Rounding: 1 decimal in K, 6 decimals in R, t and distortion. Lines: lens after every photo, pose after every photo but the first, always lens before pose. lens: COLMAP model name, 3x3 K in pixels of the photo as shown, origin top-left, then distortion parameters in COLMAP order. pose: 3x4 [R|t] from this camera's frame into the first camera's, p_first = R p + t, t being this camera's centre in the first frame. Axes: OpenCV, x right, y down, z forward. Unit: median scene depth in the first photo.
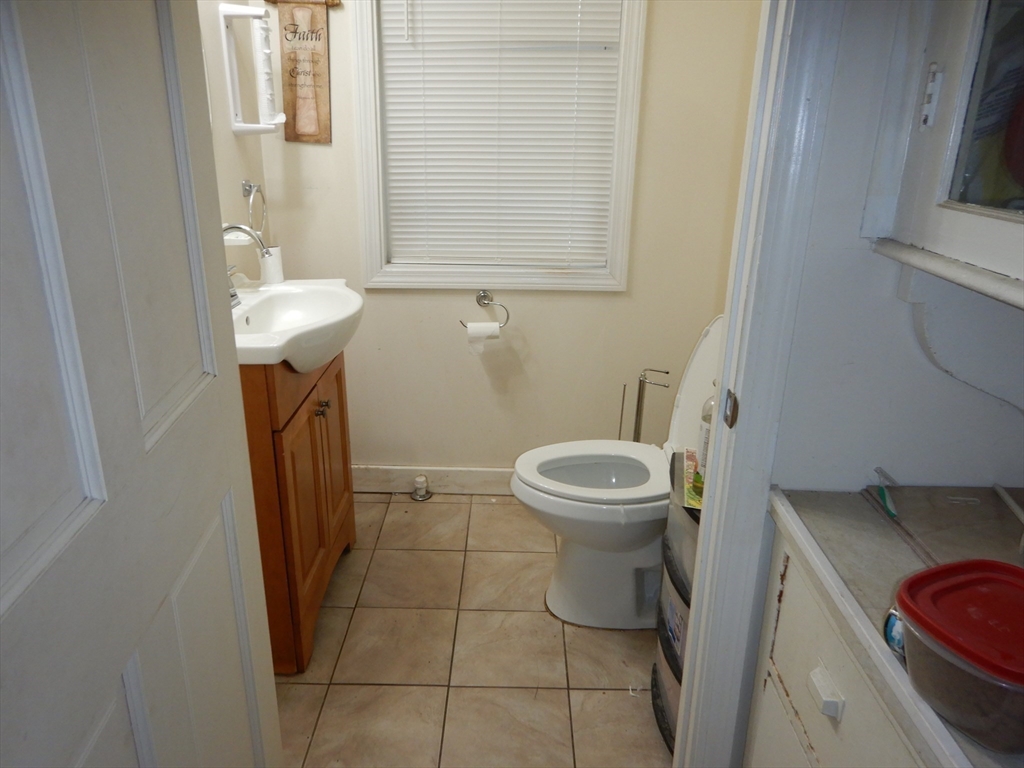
lens RADIAL K [[741.3, 0, 507.8], [0, 741.3, 383.8], [0, 0, 1]] dist [0.027635, -0.020919]
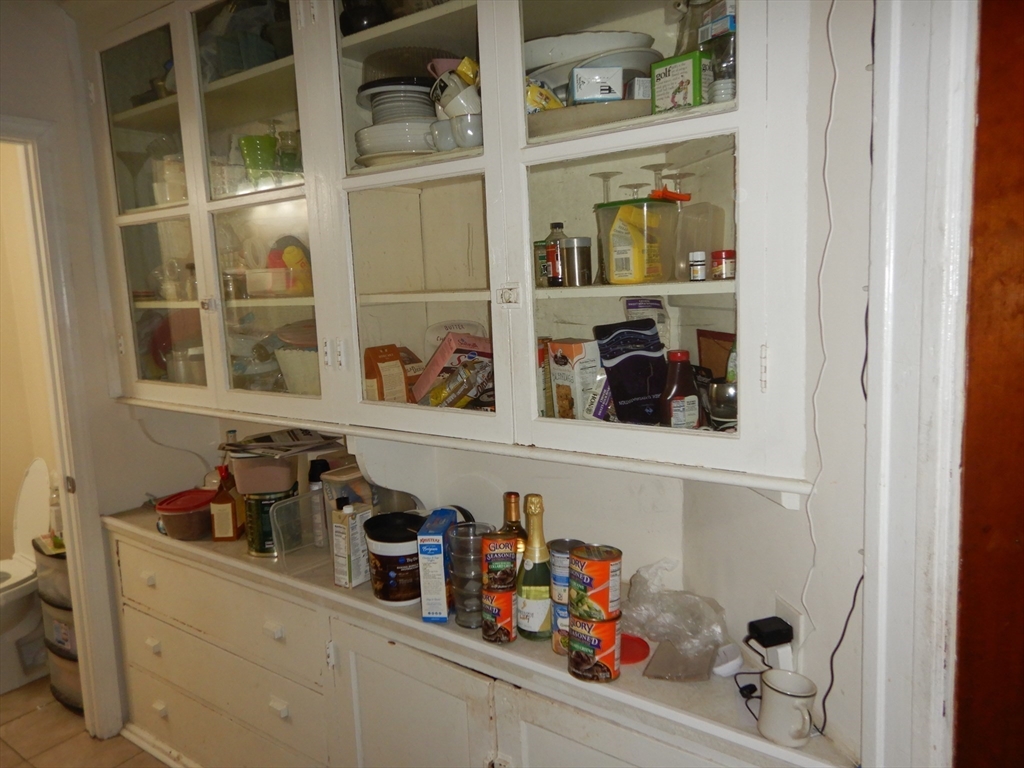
lens RADIAL K [[741.3, 0, 510.2], [0, 741.3, 382.8], [0, 0, 1]] dist [0.027635, -0.020919]
pose [[0.585984, -0.148325, 0.796631, -0.634903], [0.314376, 0.947716, -0.054792, 0.276716], [-0.746853, 0.282549, 0.601977, -1.334956]]
